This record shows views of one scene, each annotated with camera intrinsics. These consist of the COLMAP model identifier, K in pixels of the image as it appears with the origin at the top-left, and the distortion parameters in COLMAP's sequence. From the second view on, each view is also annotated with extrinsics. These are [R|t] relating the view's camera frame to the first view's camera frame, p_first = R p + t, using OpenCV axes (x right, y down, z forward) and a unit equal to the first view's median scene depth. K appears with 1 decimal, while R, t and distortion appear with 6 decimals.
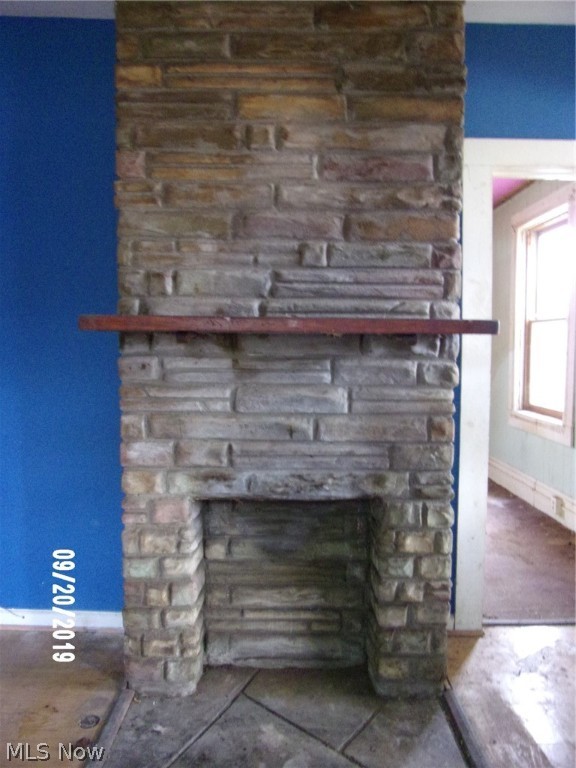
lens RADIAL K [[544.9, 0, 286.1], [0, 544.9, 384.7], [0, 0, 1]] dist [-0.046098, 0.019660]
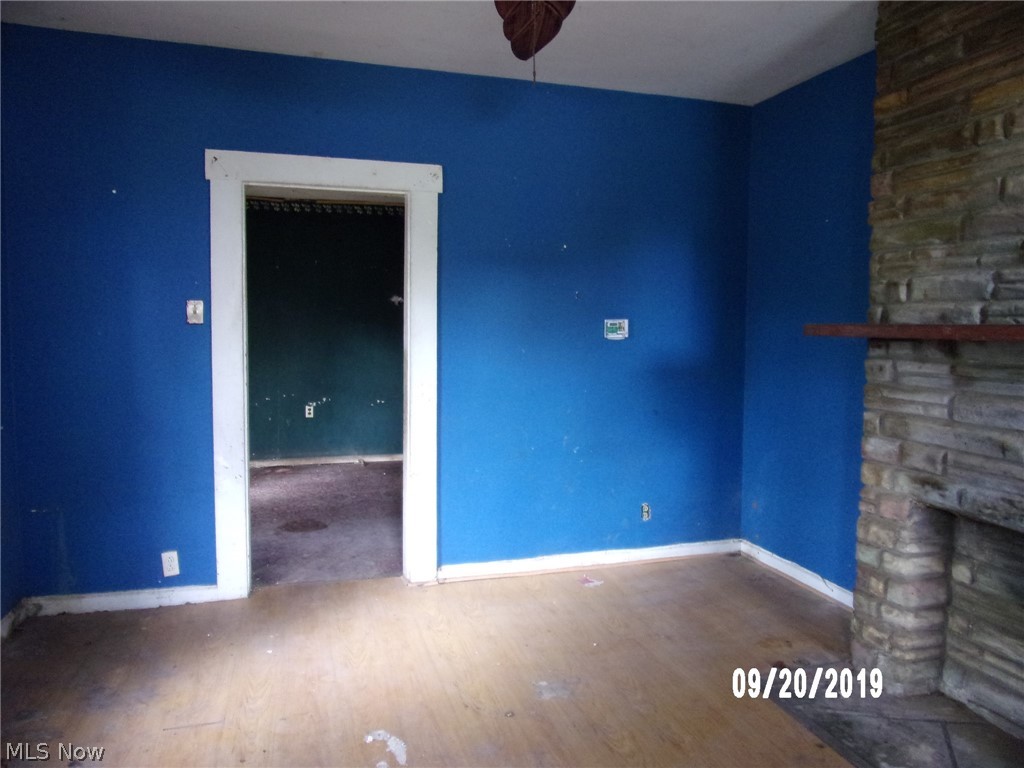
lens RADIAL K [[726.5, 0, 510.4], [0, 726.5, 383.2], [0, 0, 1]] dist [-0.046098, 0.019660]
pose [[0.285250, 0.066024, -0.956176, 0.899617], [-0.079605, 0.995810, 0.045013, -0.009859], [0.955142, 0.063276, 0.289311, -0.120627]]
